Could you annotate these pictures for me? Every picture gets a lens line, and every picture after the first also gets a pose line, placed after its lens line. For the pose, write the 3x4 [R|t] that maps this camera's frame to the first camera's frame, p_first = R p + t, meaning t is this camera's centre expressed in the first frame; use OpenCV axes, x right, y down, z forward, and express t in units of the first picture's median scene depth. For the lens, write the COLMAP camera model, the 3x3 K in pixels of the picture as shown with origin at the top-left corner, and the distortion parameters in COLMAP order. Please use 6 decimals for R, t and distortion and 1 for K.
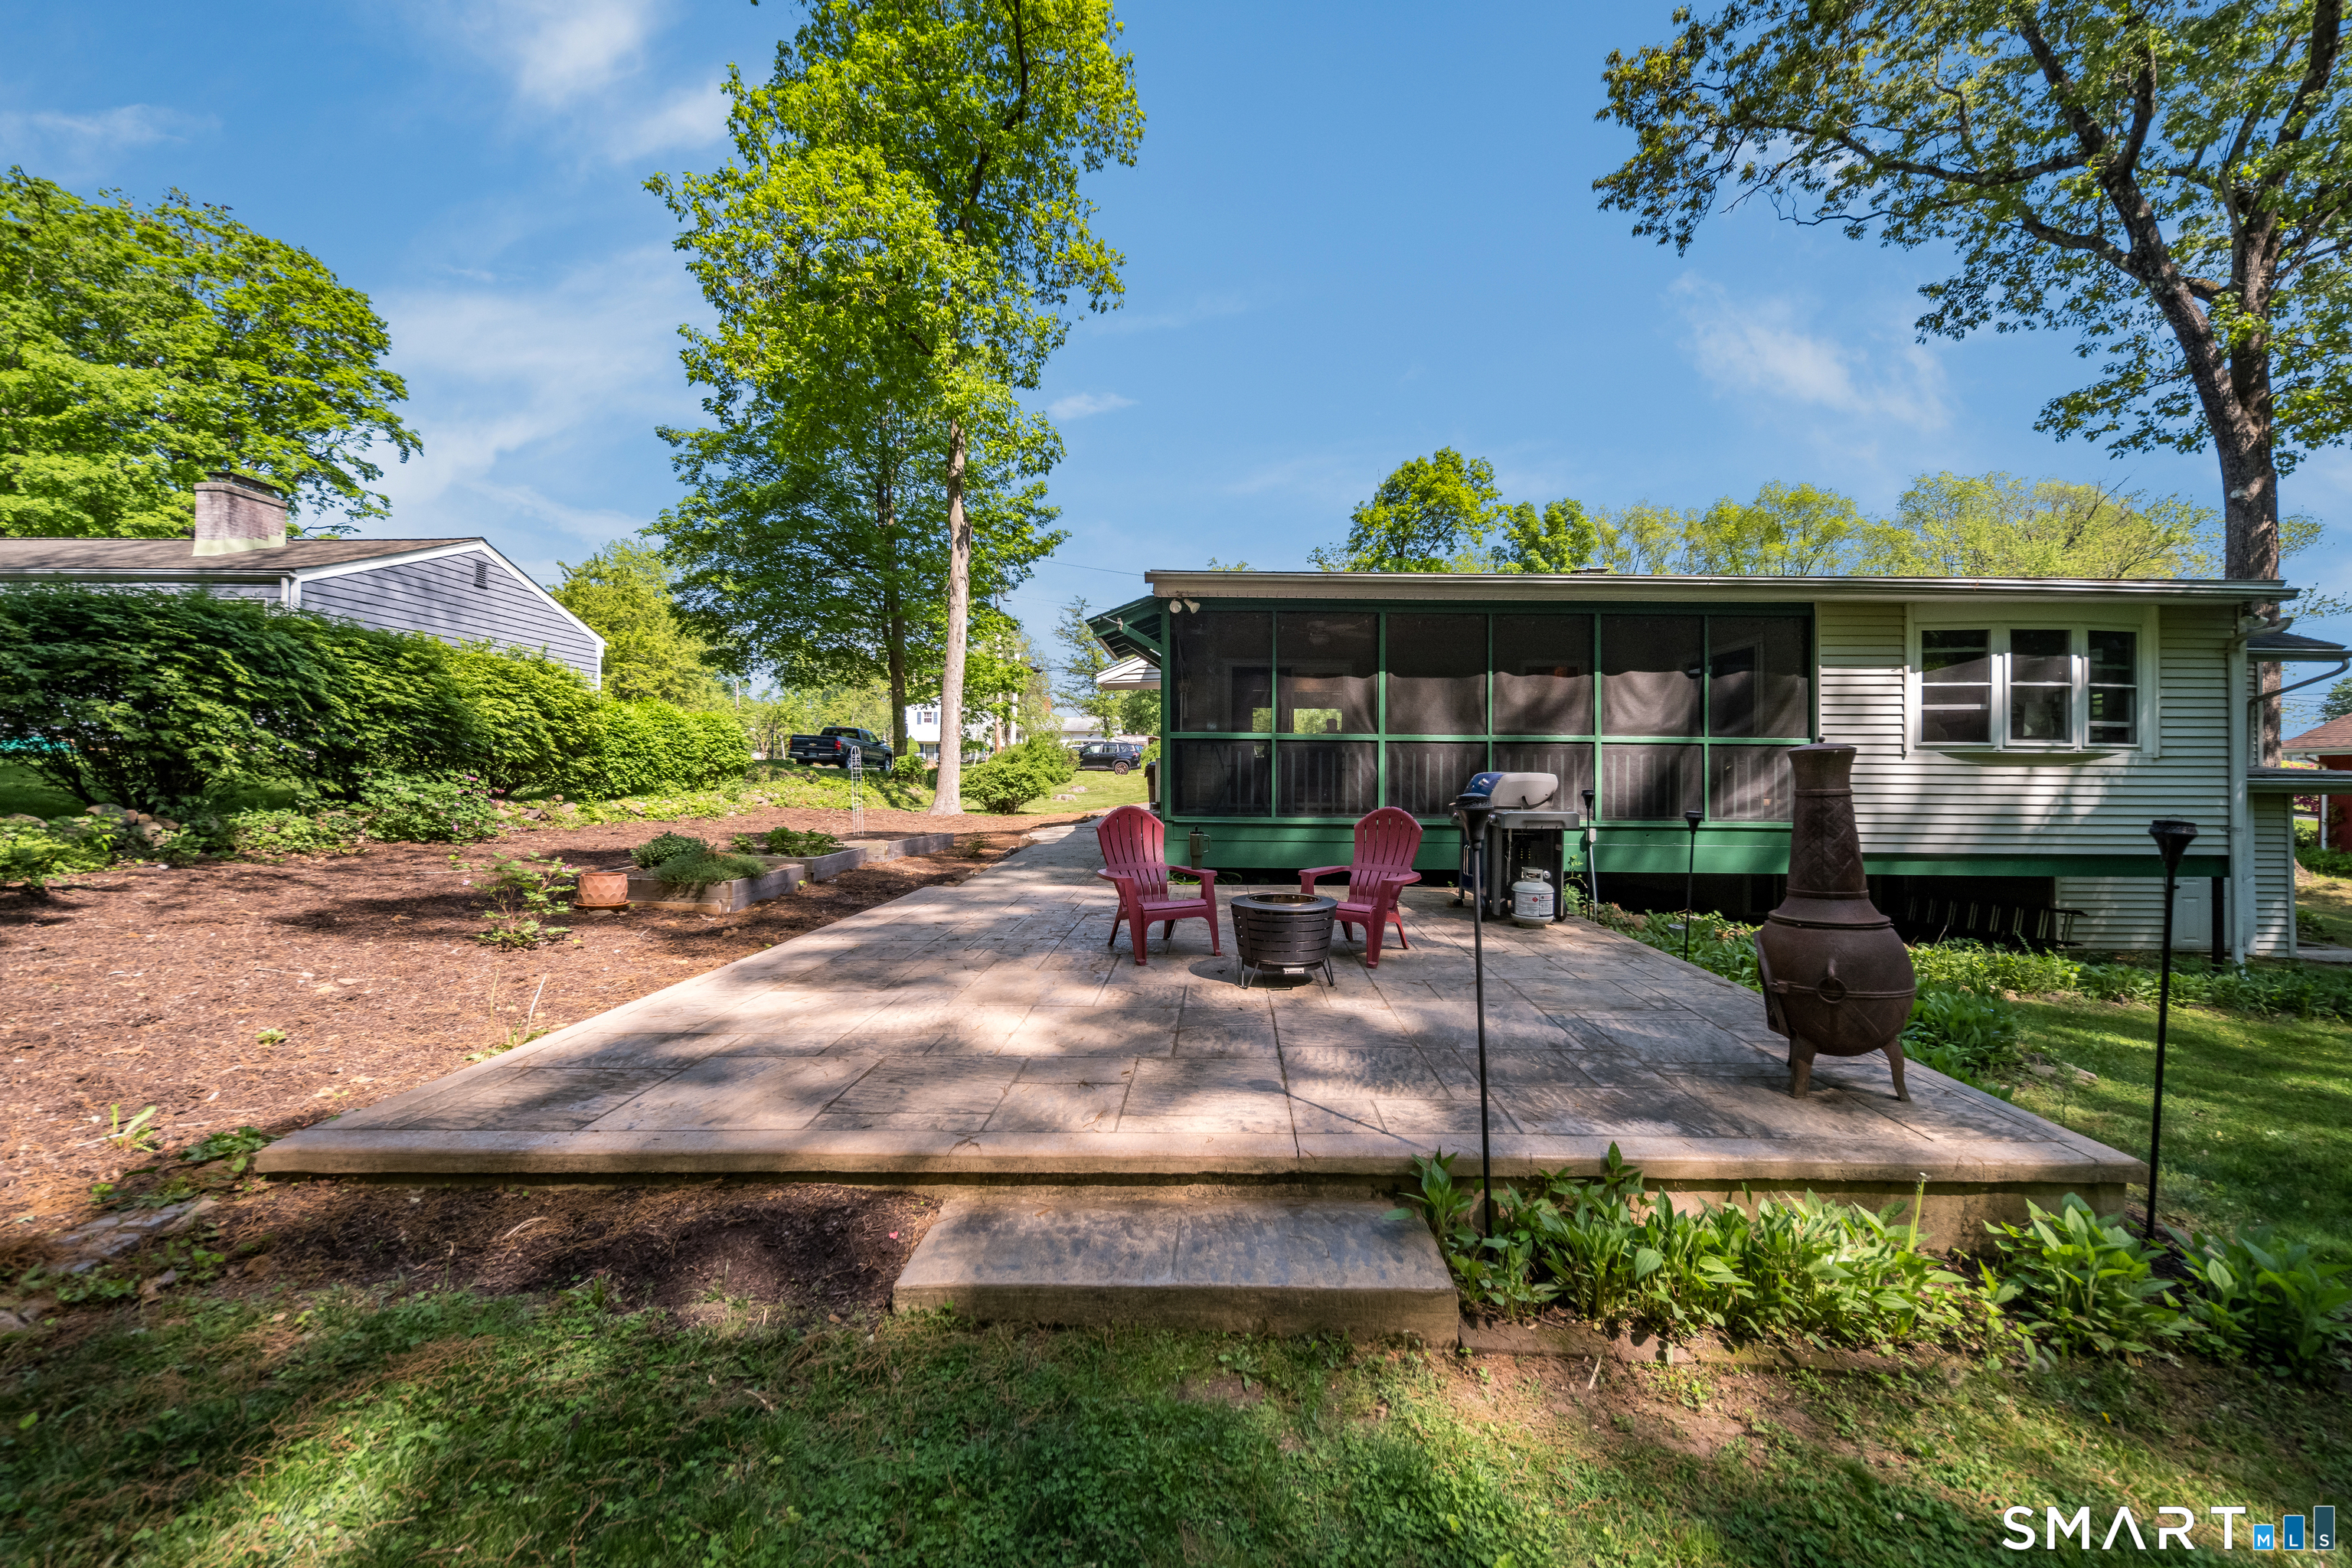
lens RADIAL K [[996.1, 0, 1187.7], [0, 996.1, 736.1], [0, 0, 1]] dist [0.001628, -0.000013]
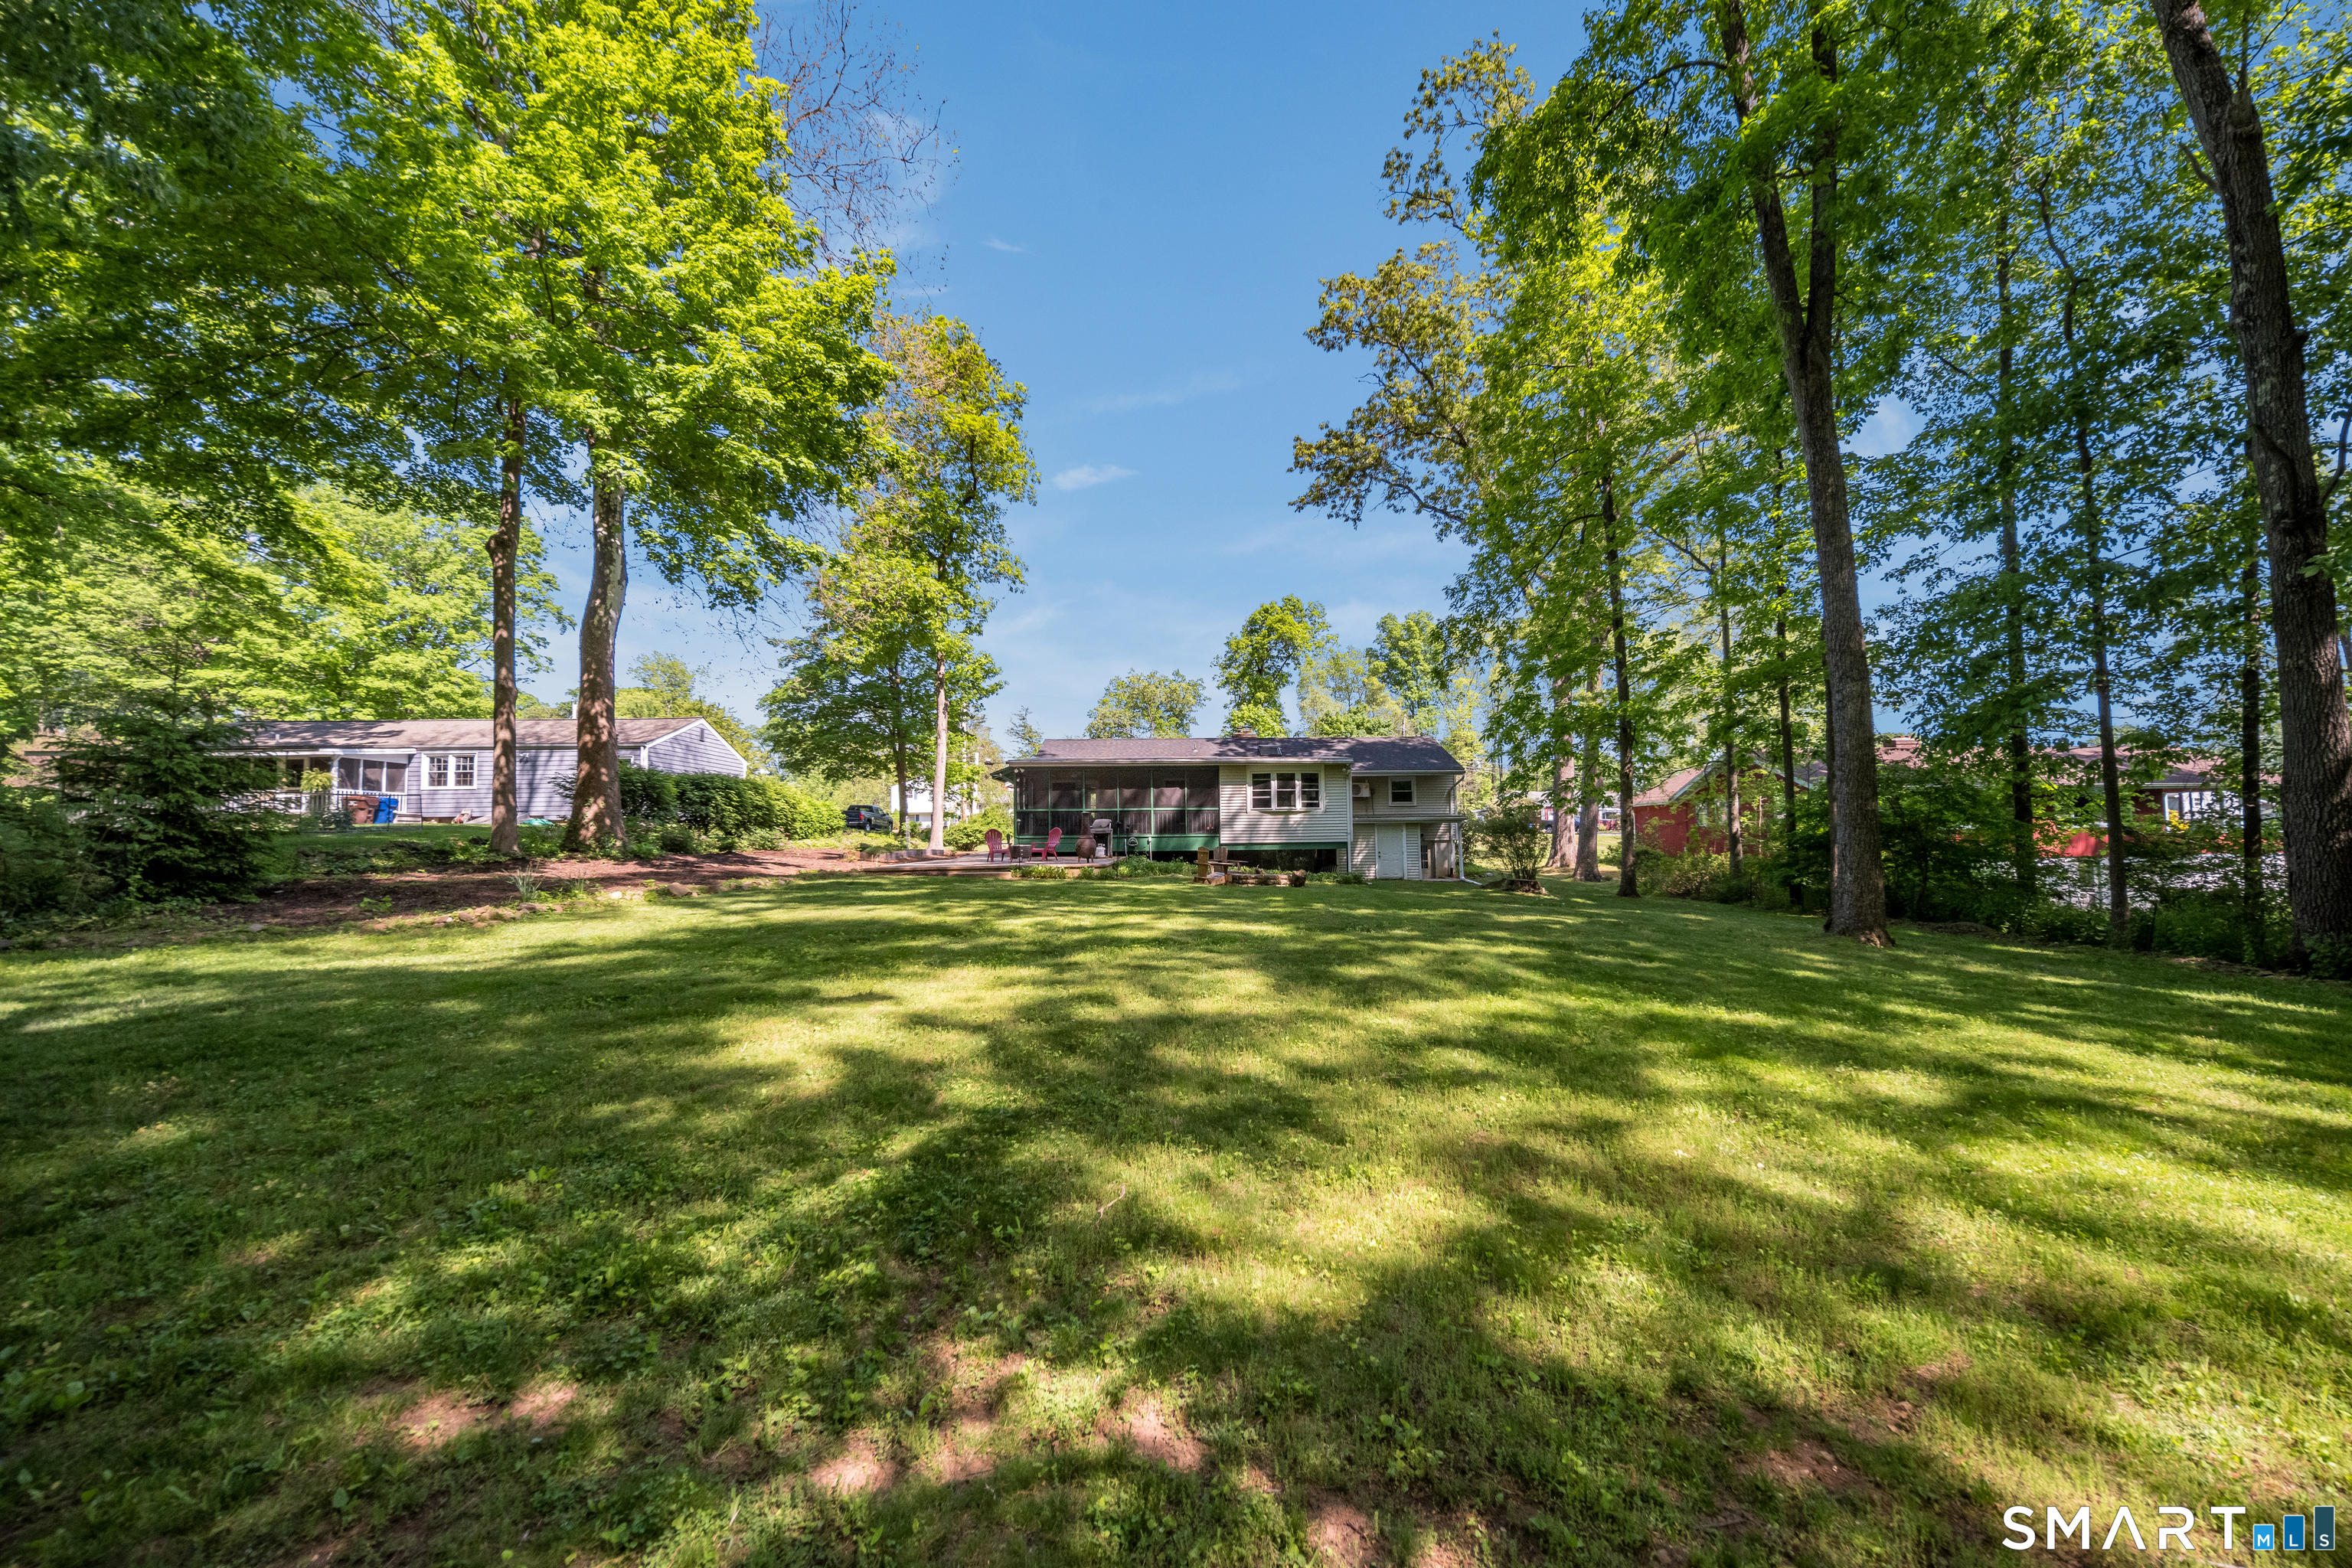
lens RADIAL K [[847.2, 0, 1193.4], [0, 847.2, 778.7], [0, 0, 1]] dist [0.001746, -0.000066]
pose [[0.997074, -0.016407, 0.074662, 0.093806], [0.018562, 0.999428, -0.028261, -0.003996], [-0.074156, 0.029564, 0.996808, -0.484564]]
